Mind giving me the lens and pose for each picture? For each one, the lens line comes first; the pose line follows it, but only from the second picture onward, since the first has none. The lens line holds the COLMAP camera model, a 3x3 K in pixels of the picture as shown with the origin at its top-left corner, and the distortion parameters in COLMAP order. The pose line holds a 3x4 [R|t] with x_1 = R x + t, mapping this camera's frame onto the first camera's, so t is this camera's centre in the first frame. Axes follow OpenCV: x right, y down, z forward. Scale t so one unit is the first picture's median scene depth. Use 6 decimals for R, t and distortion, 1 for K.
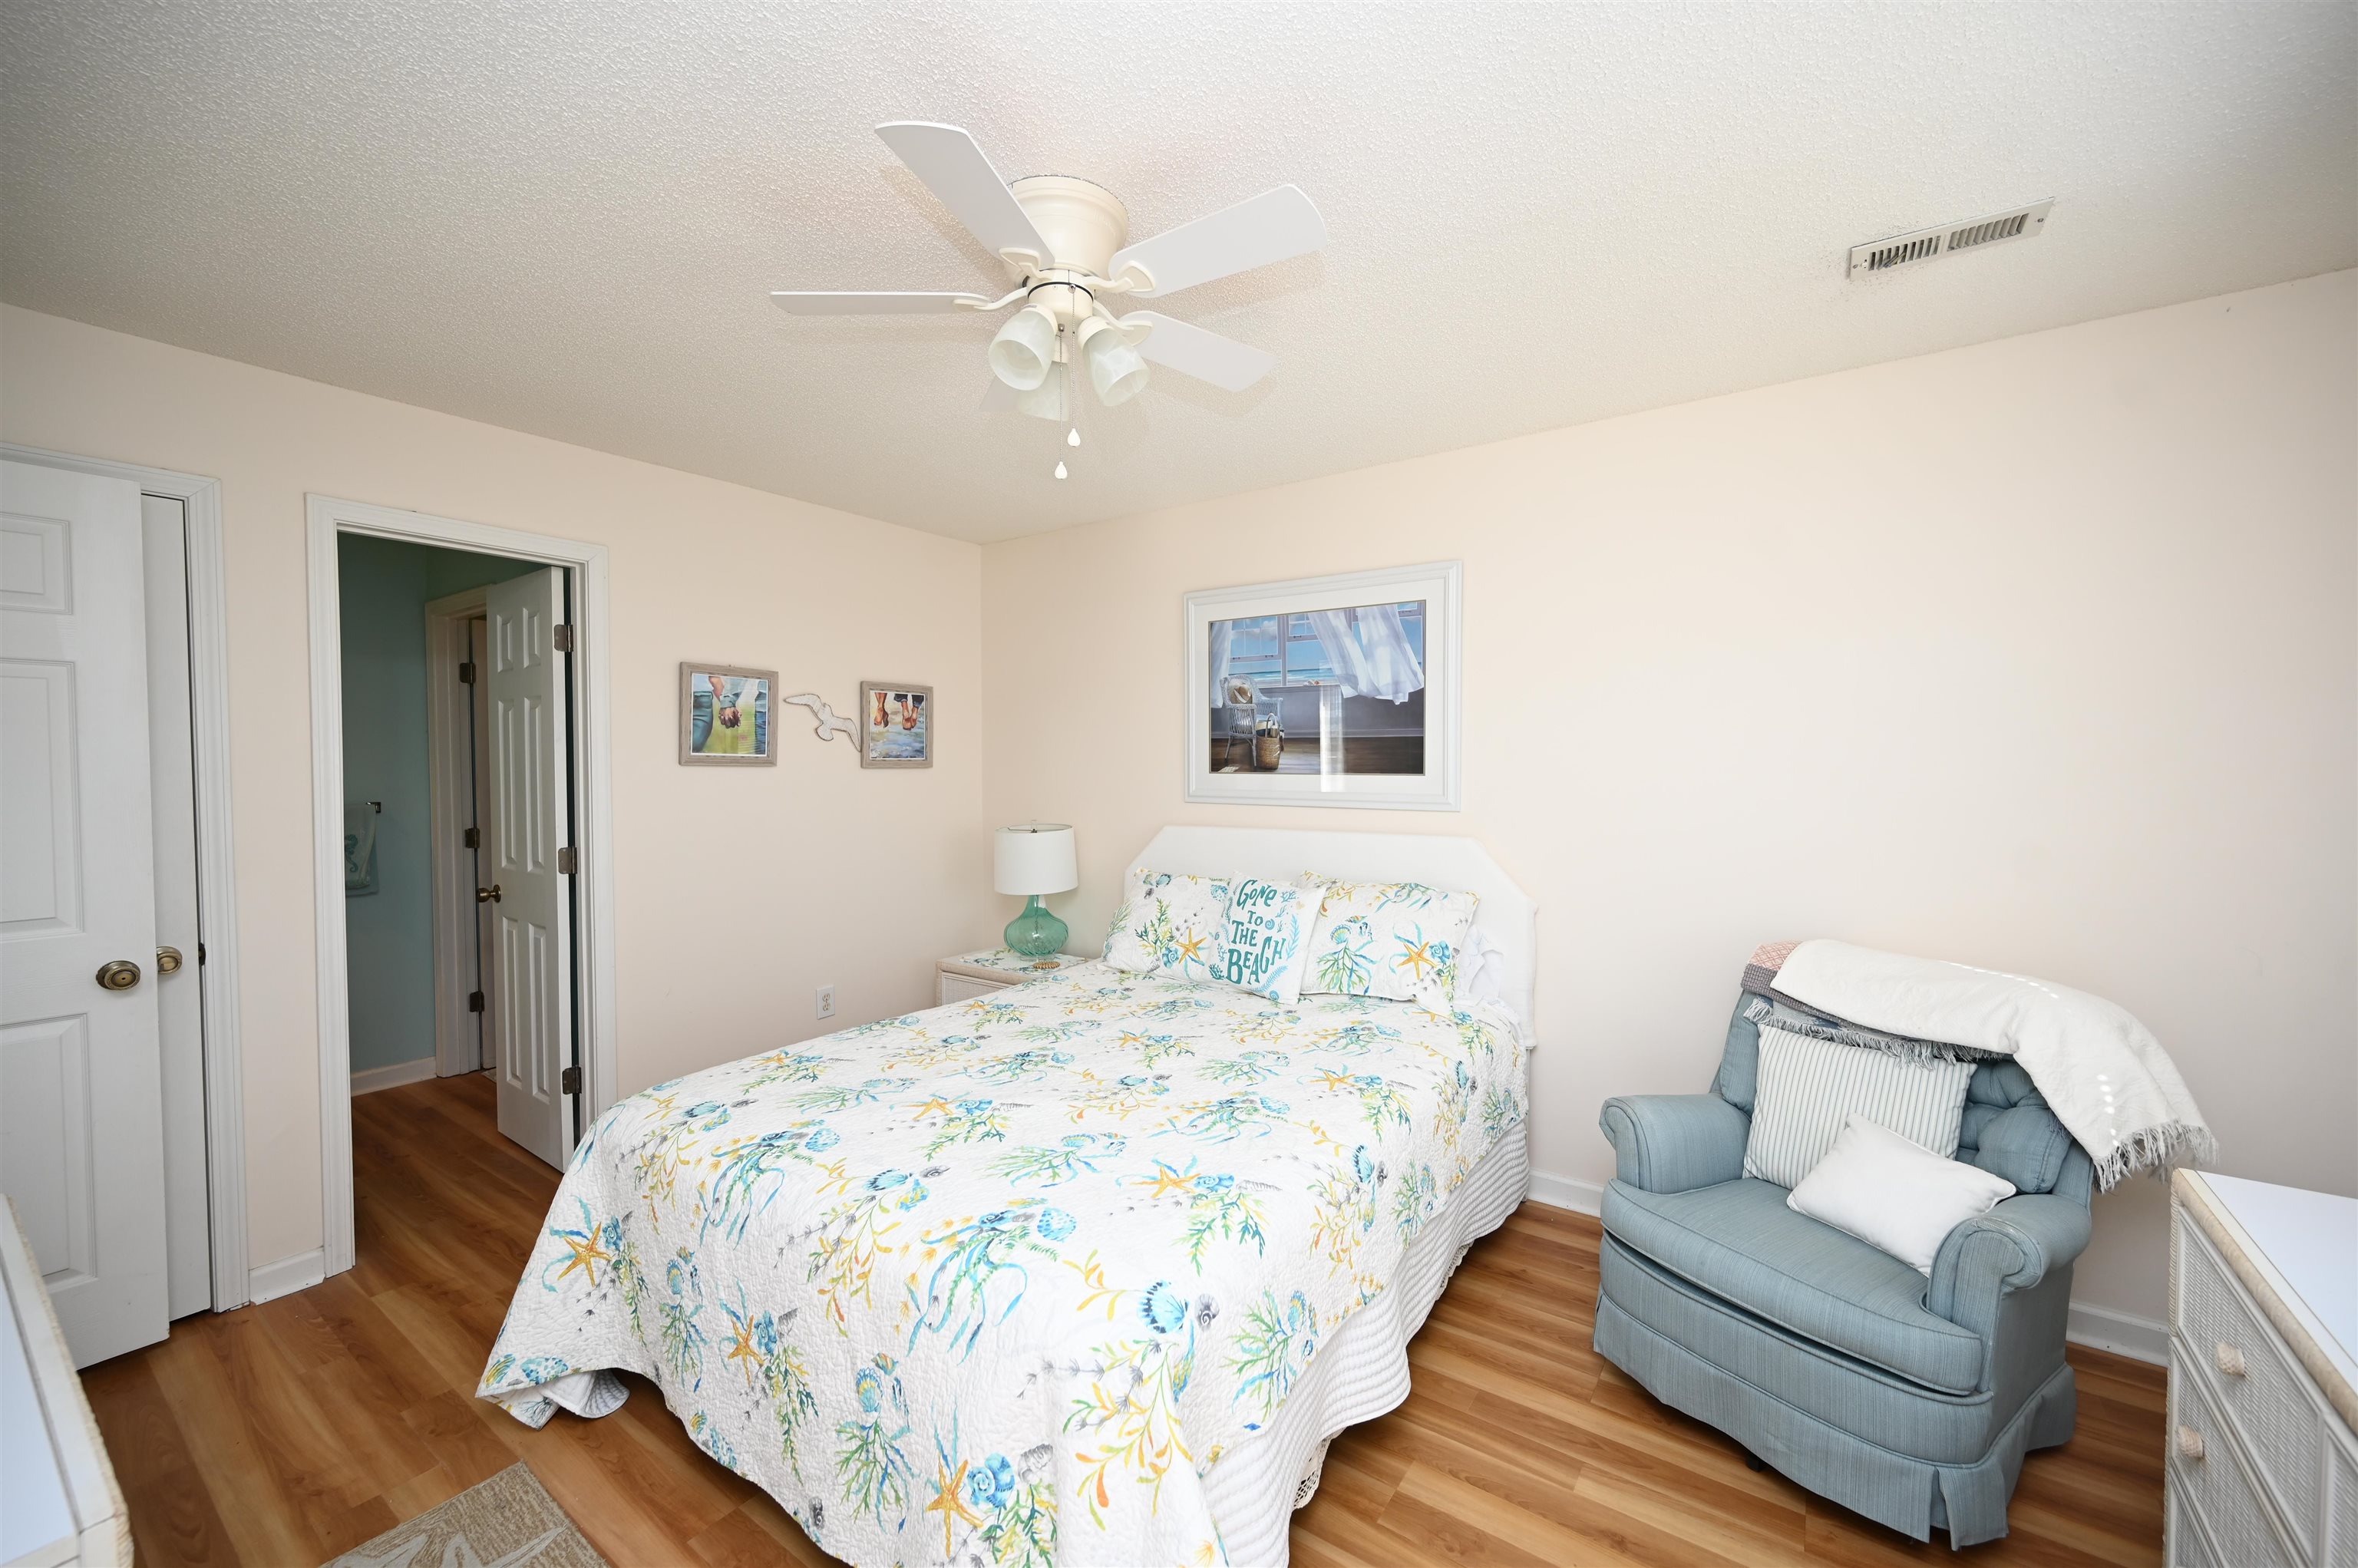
lens RADIAL K [[937.4, 0, 1180.3], [0, 937.4, 788.4], [0, 0, 1]] dist [-0.001241, 0.000468]
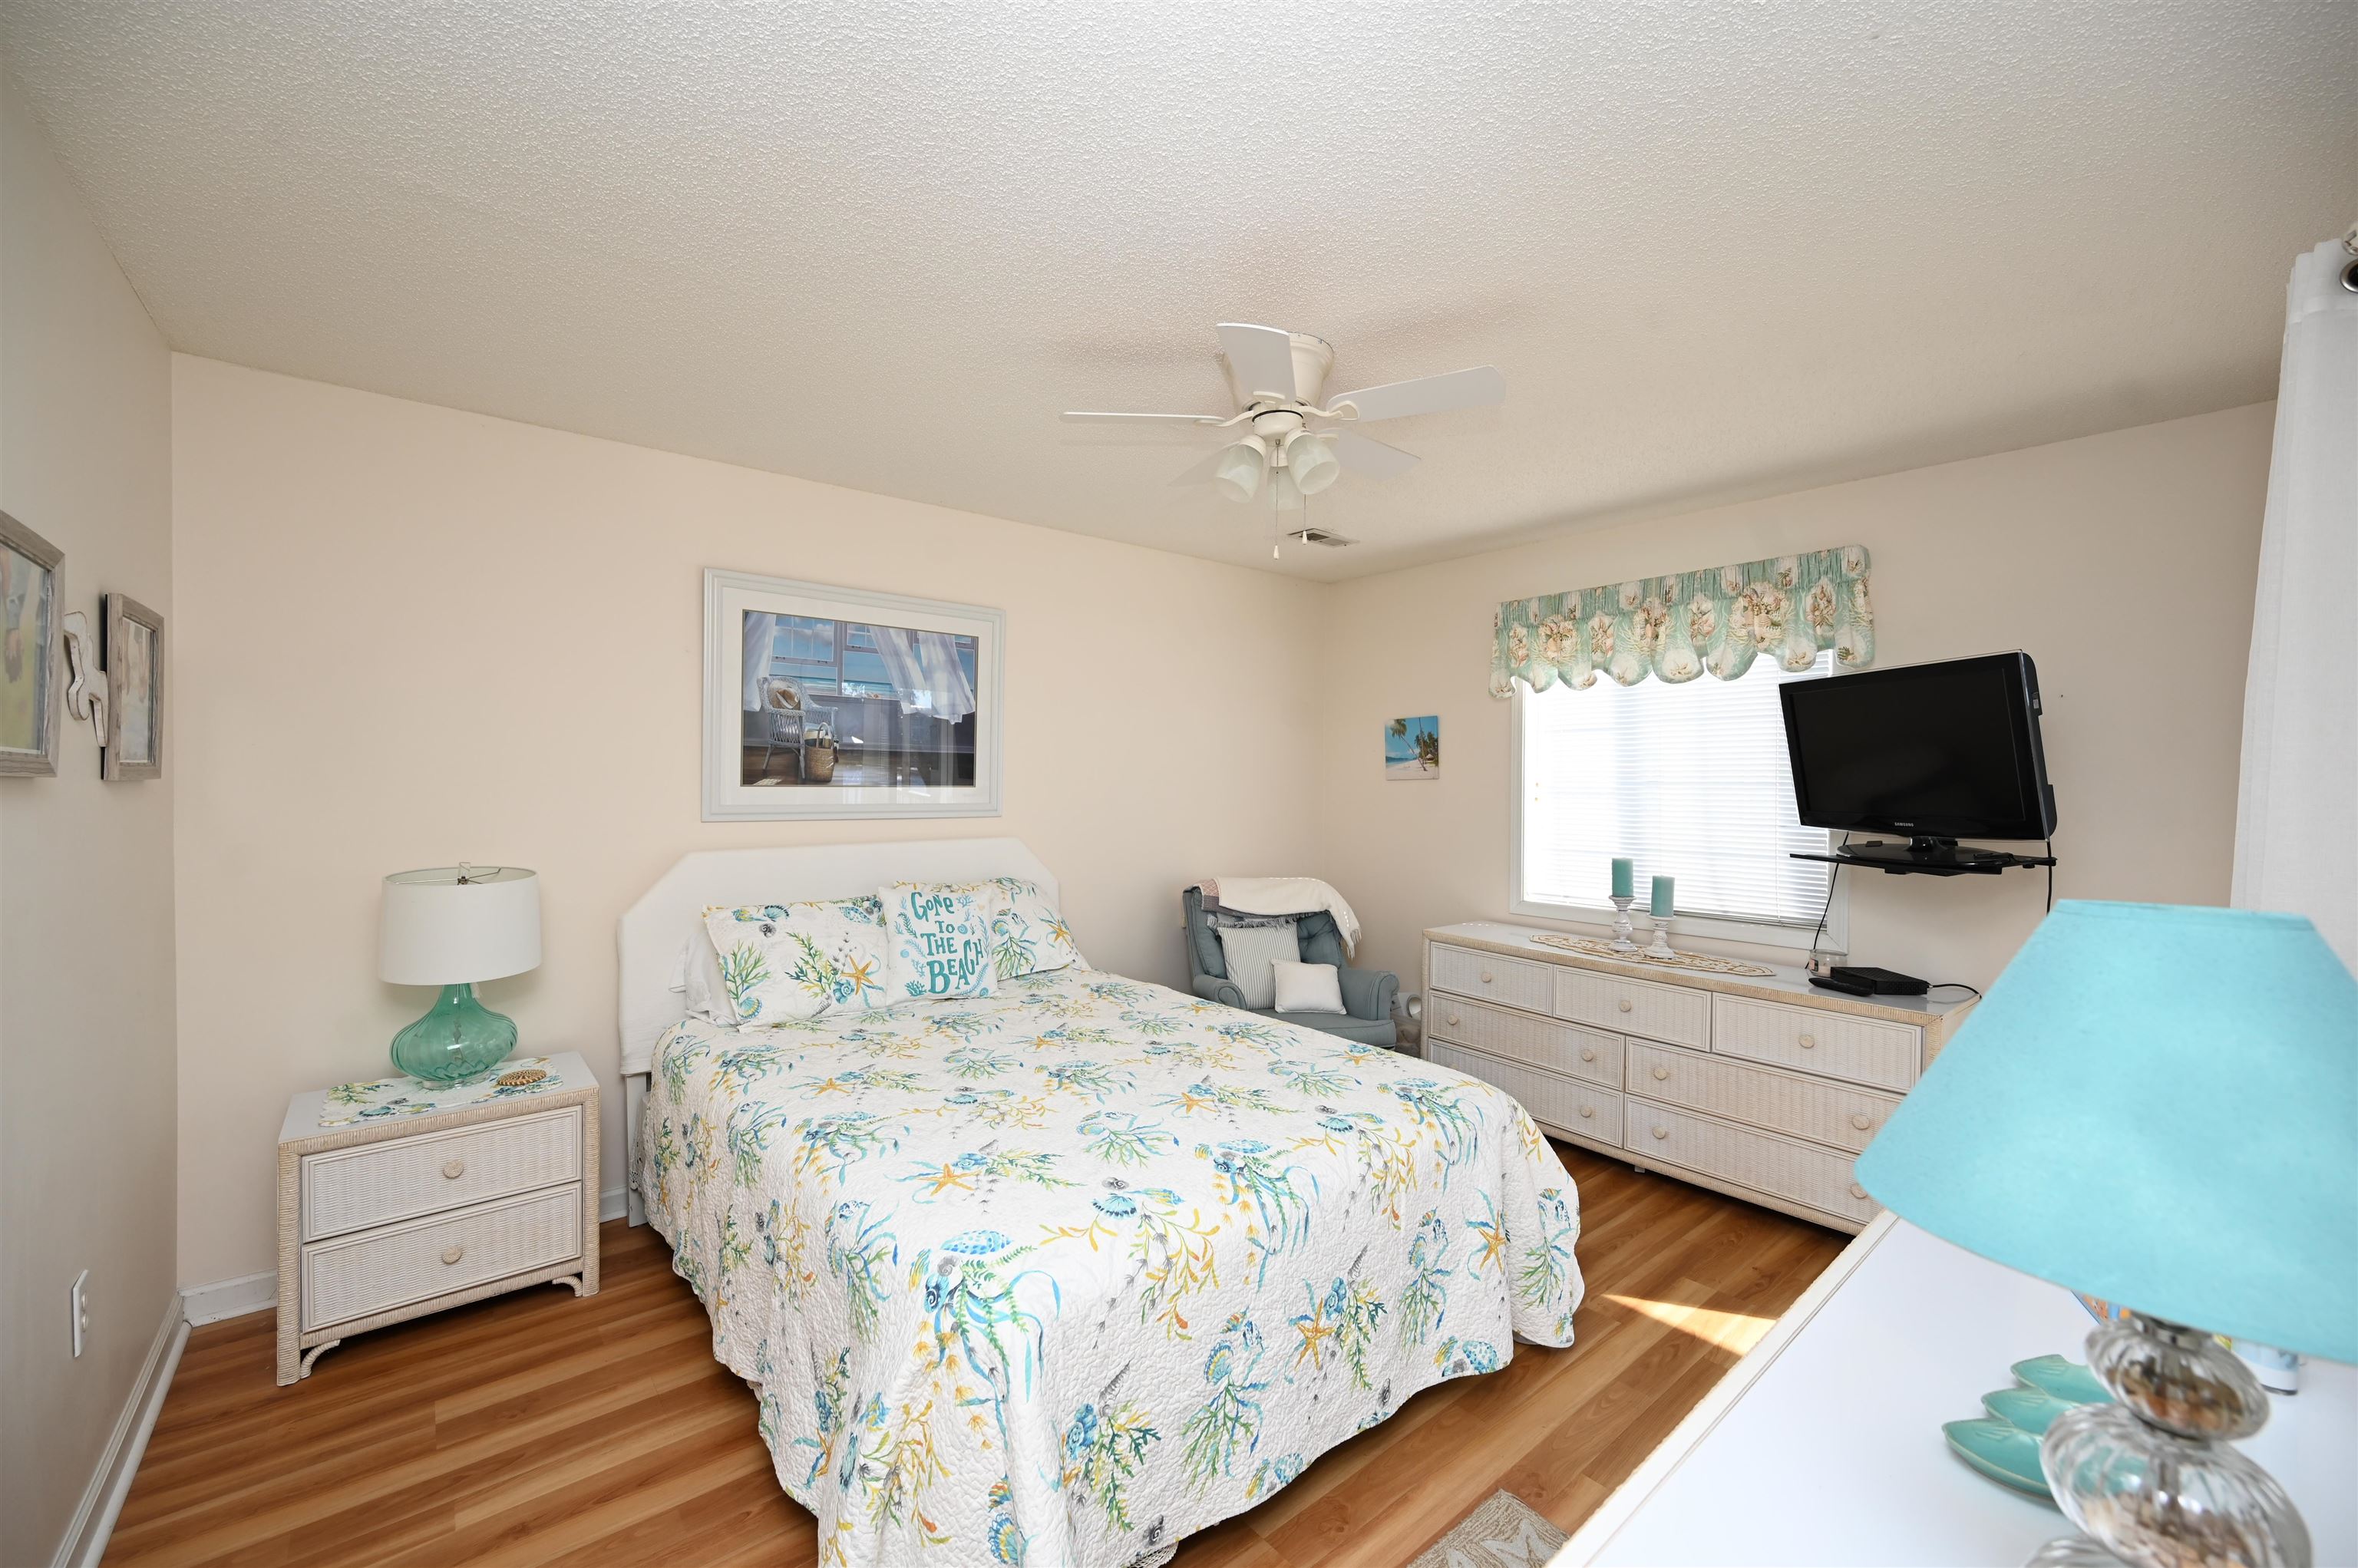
lens RADIAL K [[934.2, 0, 1176.0], [0, 934.2, 791.3], [0, 0, 1]] dist [0.001979, 0.000059]
pose [[0.258248, -0.015001, 0.965962, -0.787979], [0.015620, 0.999814, 0.011350, -0.017361], [-0.965952, 0.012157, 0.258434, 0.451682]]
